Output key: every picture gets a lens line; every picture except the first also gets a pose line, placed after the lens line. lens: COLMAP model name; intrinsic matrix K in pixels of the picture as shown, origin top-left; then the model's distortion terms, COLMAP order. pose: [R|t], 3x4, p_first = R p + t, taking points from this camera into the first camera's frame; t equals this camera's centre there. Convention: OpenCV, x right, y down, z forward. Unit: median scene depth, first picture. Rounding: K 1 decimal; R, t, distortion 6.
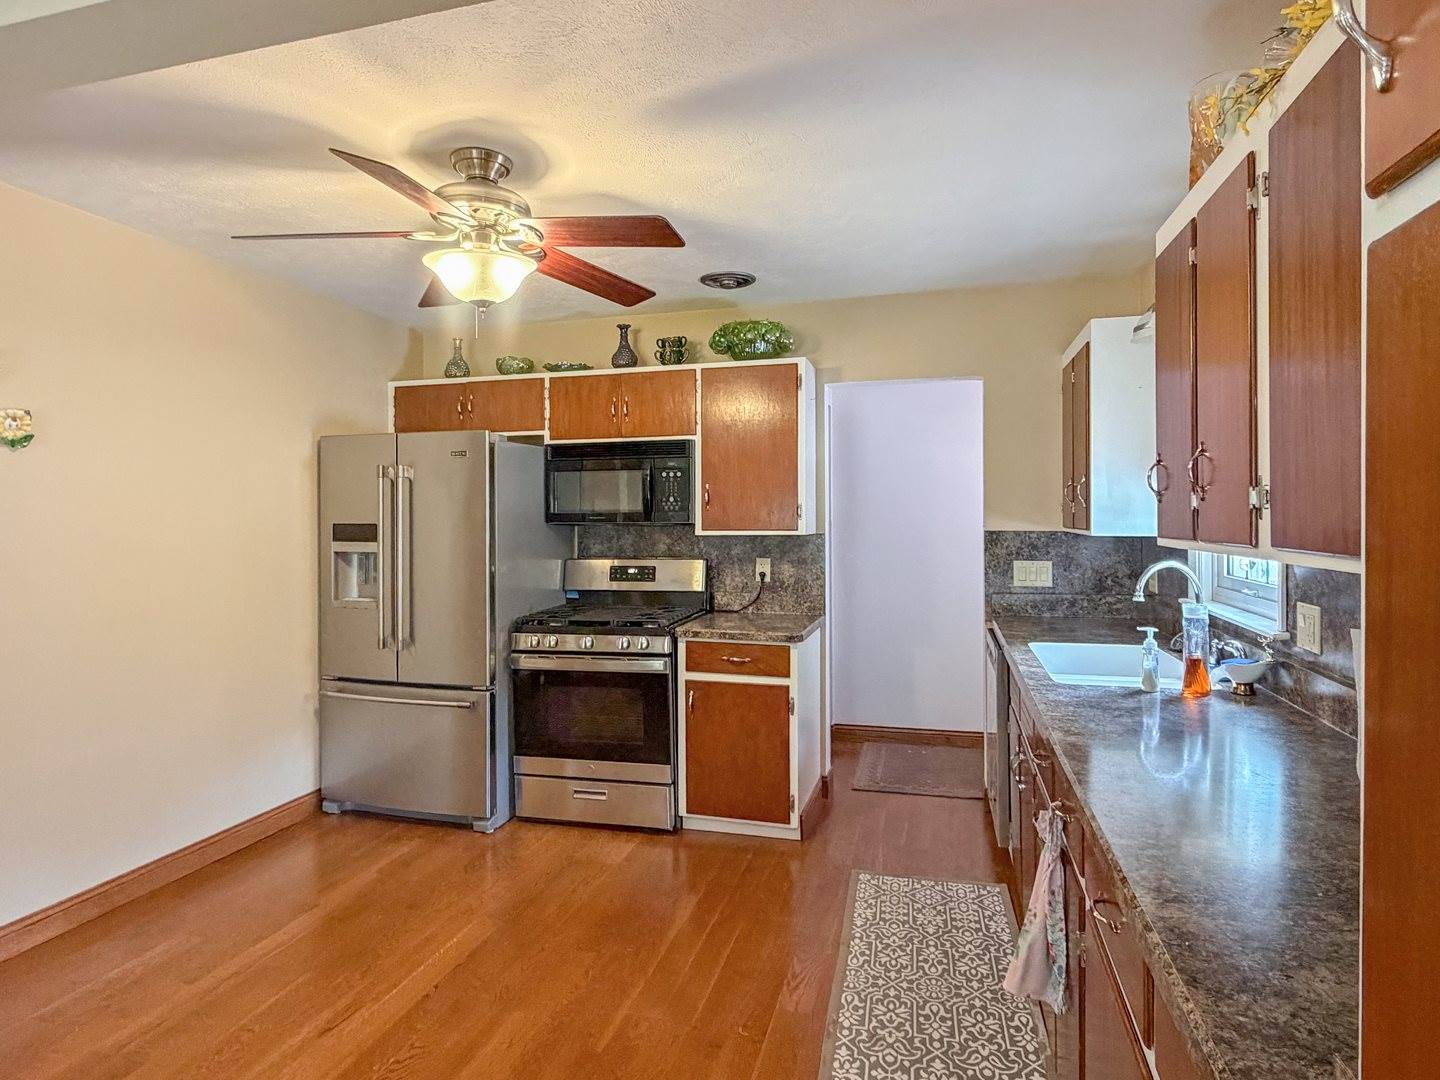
lens RADIAL K [[801.4, 0, 716.2], [0, 801.4, 506.1], [0, 0, 1]] dist [0.001314, -0.000149]
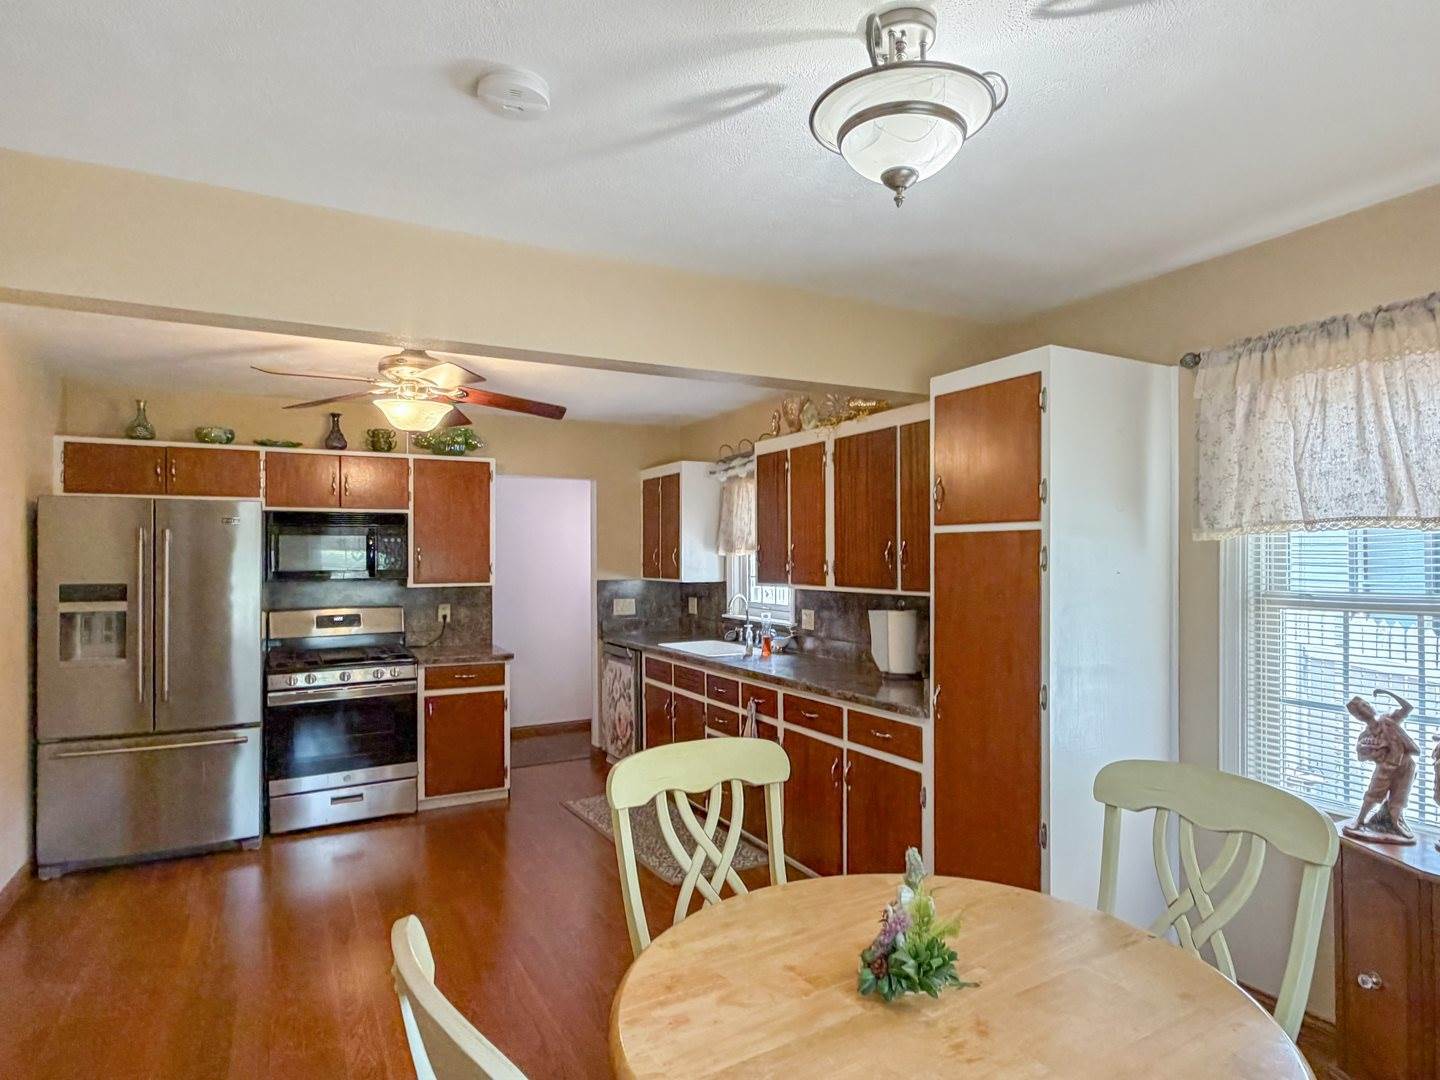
lens RADIAL K [[801.4, 0, 716.2], [0, 801.4, 506.1], [0, 0, 1]] dist [0.001314, -0.000149]
pose [[0.721869, 0.047440, 0.690402, -0.595472], [-0.008061, 0.998156, -0.060158, -0.022222], [-0.691983, 0.037860, 0.720920, -0.295819]]
